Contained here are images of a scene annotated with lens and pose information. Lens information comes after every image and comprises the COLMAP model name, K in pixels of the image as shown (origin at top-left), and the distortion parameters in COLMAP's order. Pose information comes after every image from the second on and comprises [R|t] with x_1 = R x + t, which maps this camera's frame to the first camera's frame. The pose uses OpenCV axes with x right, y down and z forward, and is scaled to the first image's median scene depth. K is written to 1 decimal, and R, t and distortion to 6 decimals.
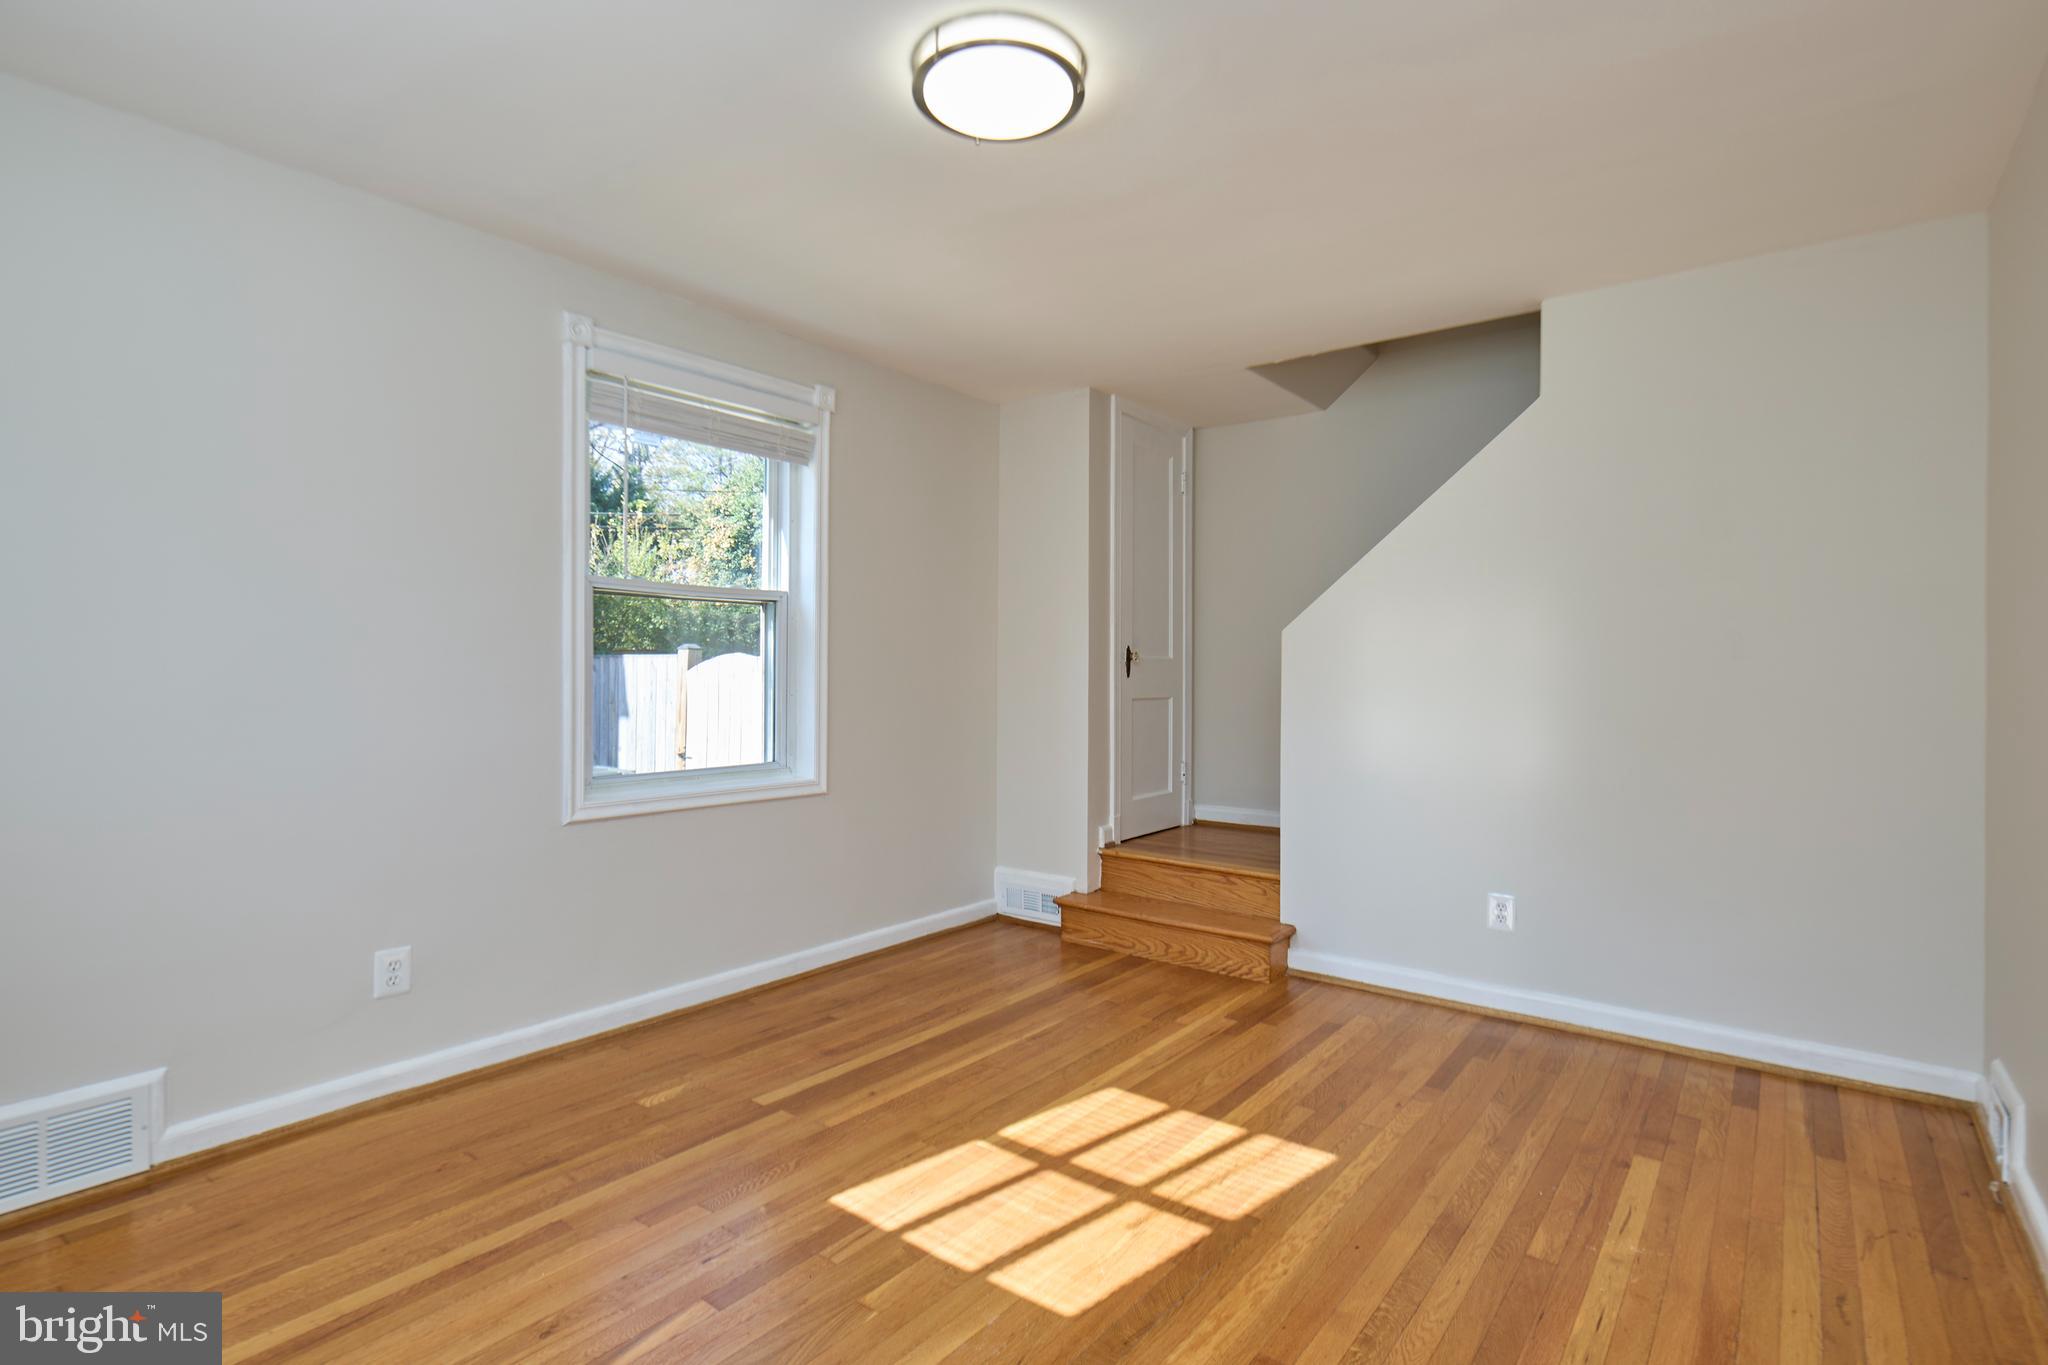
lens RADIAL K [[1005.3, 0, 1002.2], [0, 1005.3, 681.3], [0, 0, 1]] dist [0.008556, -0.002540]
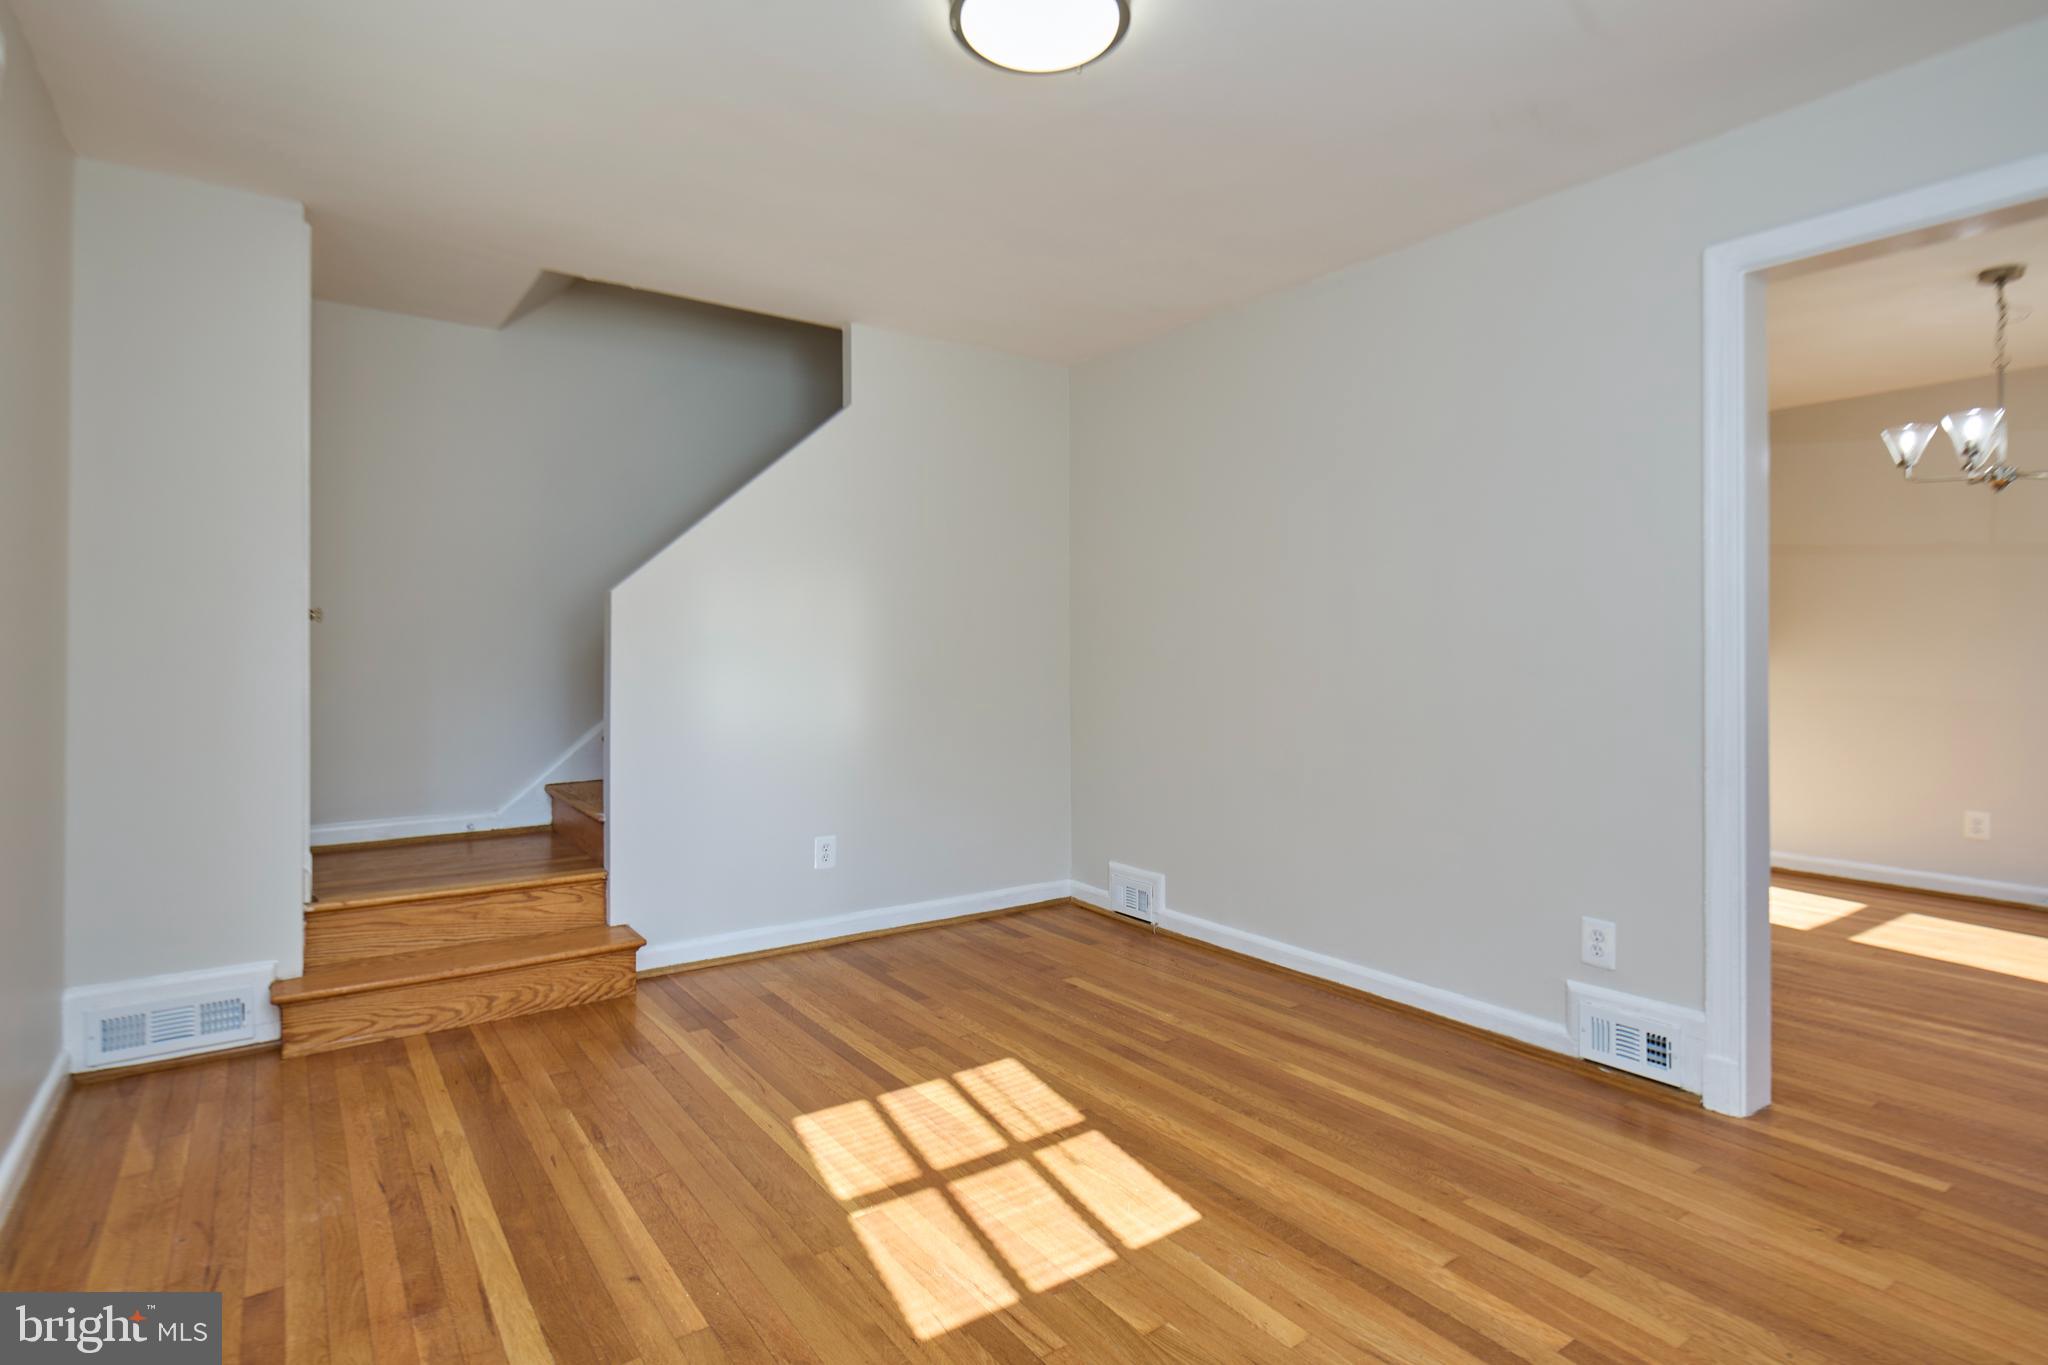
lens RADIAL K [[1059.6, 0, 1041.7], [0, 1059.6, 666.8], [0, 0, 1]] dist [-0.002290, -0.000373]
pose [[0.268348, -0.024150, 0.963019, -0.781681], [0.009123, 0.999705, 0.022528, -0.004308], [-0.963279, 0.002740, 0.268489, 0.609756]]
